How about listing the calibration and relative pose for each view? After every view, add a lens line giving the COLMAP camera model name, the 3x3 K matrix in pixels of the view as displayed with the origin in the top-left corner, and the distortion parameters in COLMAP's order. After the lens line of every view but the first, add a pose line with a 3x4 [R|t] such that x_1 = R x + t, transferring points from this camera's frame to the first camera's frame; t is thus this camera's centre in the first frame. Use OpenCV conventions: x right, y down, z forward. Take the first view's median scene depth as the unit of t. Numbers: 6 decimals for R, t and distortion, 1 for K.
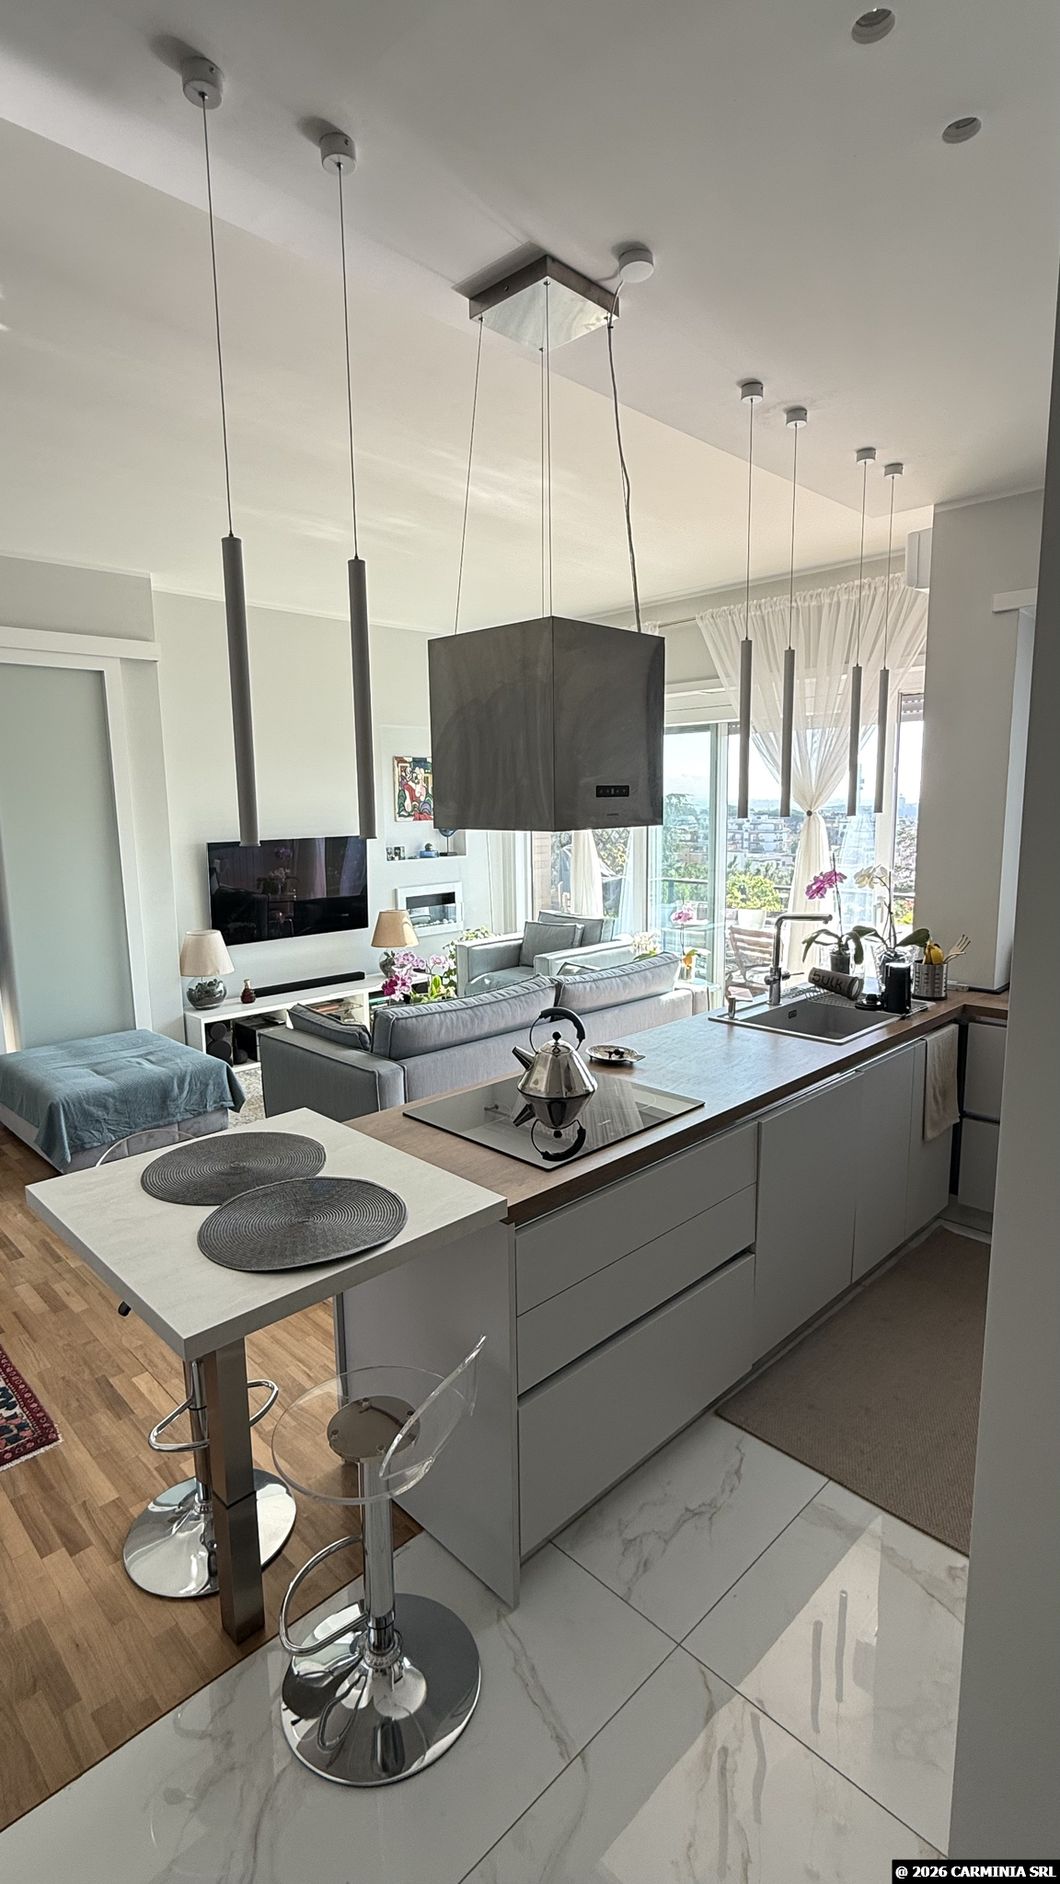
lens RADIAL K [[902.4, 0, 531.0], [0, 902.4, 937.3], [0, 0, 1]] dist [0.003194, -0.000070]
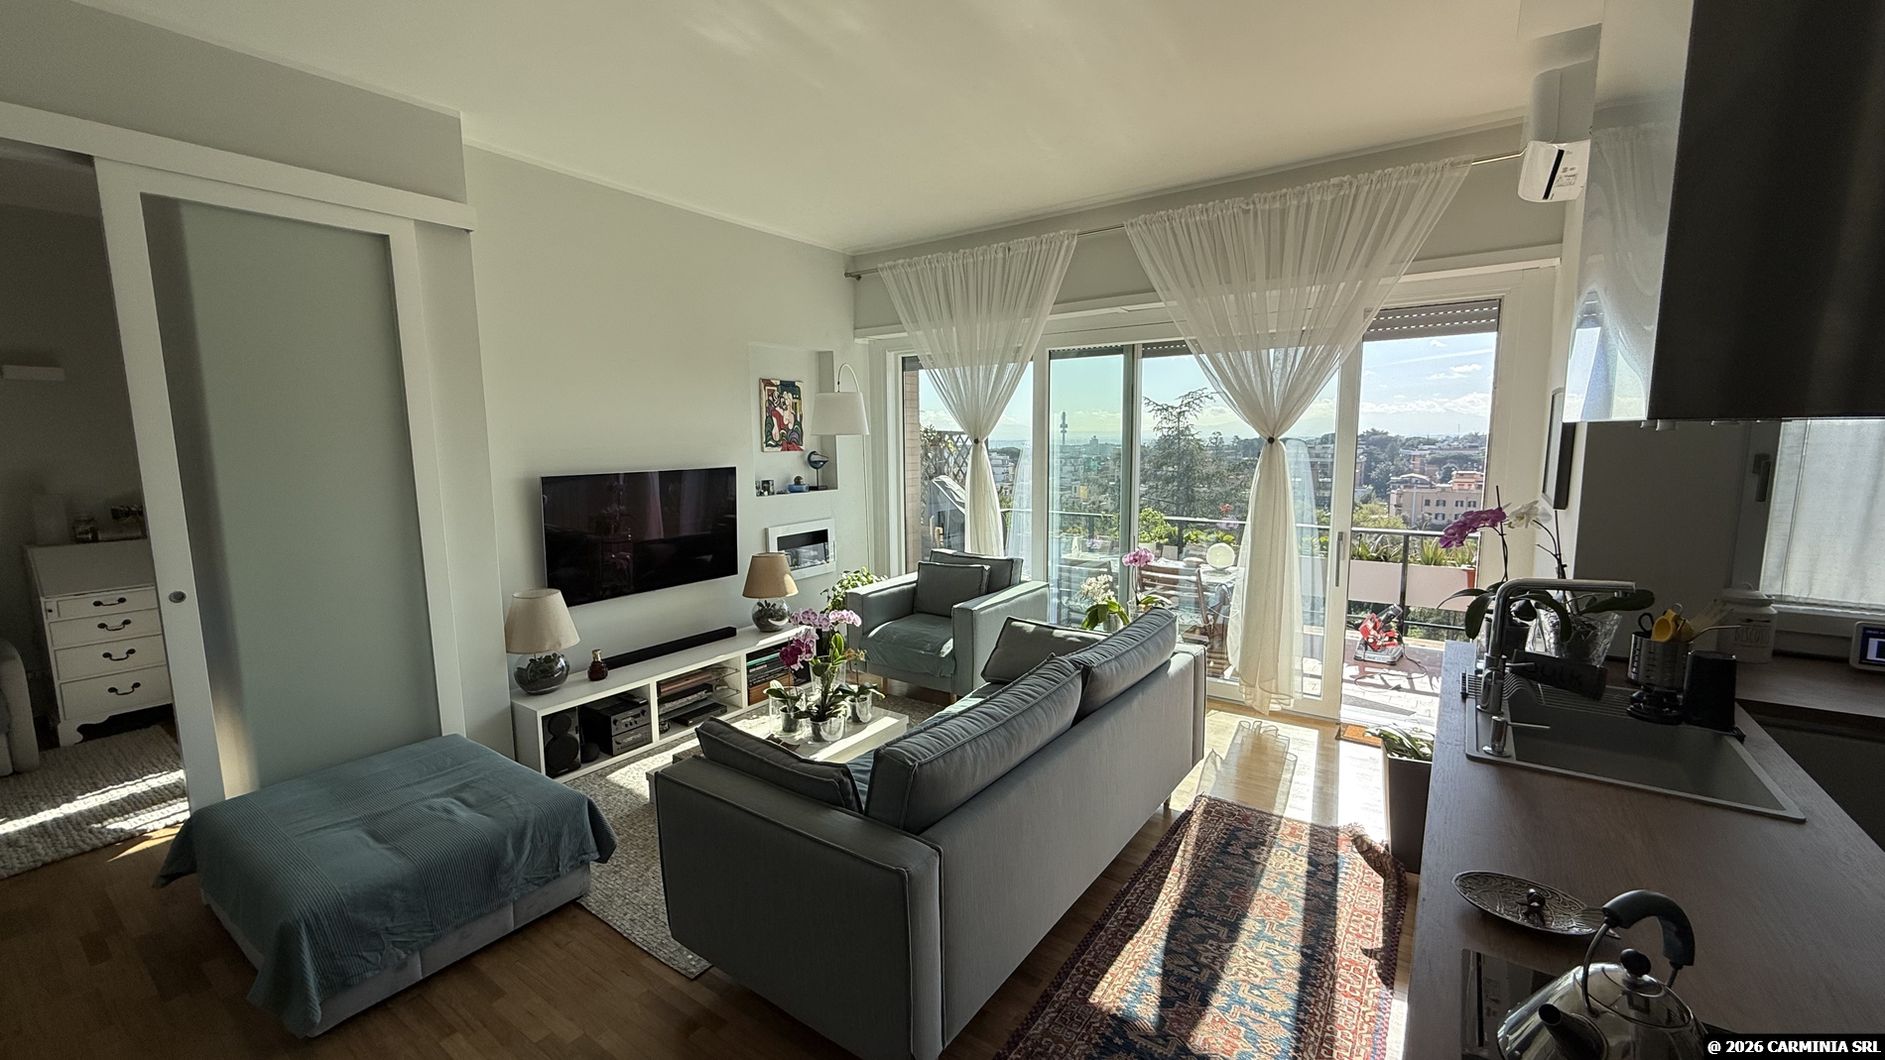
lens RADIAL K [[745.0, 0, 938.6], [0, 745.0, 531.4], [0, 0, 1]] dist [-0.000758, 0.000395]
pose [[0.983877, -0.018130, 0.177926, -0.127515], [0.023333, 0.999358, -0.027189, -0.030002], [-0.177319, 0.030902, 0.983668, 0.288293]]
